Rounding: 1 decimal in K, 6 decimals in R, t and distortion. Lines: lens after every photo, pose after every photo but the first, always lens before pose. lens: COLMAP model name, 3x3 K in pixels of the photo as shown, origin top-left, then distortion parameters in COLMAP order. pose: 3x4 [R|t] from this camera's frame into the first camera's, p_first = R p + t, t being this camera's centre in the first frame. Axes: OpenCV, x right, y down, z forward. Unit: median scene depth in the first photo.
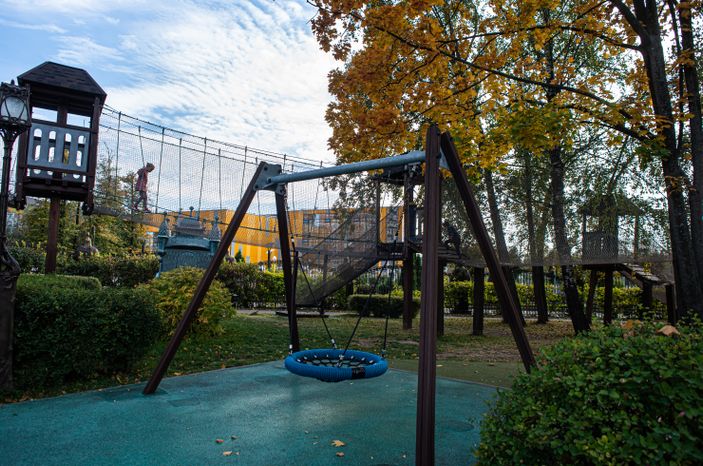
lens RADIAL K [[467.9, 0, 359.2], [0, 467.9, 234.9], [0, 0, 1]] dist [-0.085410, 0.062444]
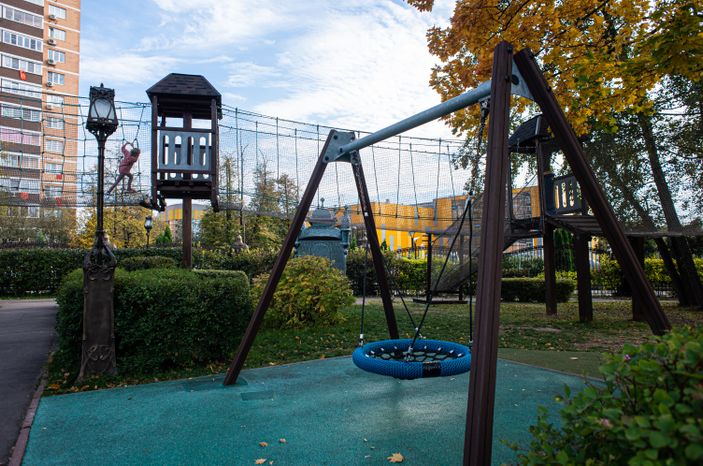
lens RADIAL K [[467.9, 0, 359.2], [0, 467.9, 234.9], [0, 0, 1]] dist [-0.085410, 0.062444]
pose [[0.947919, -0.060577, -0.312699, 0.058705], [0.068806, 0.997512, 0.015338, 0.017970], [0.310992, -0.036054, 0.949728, 0.084728]]
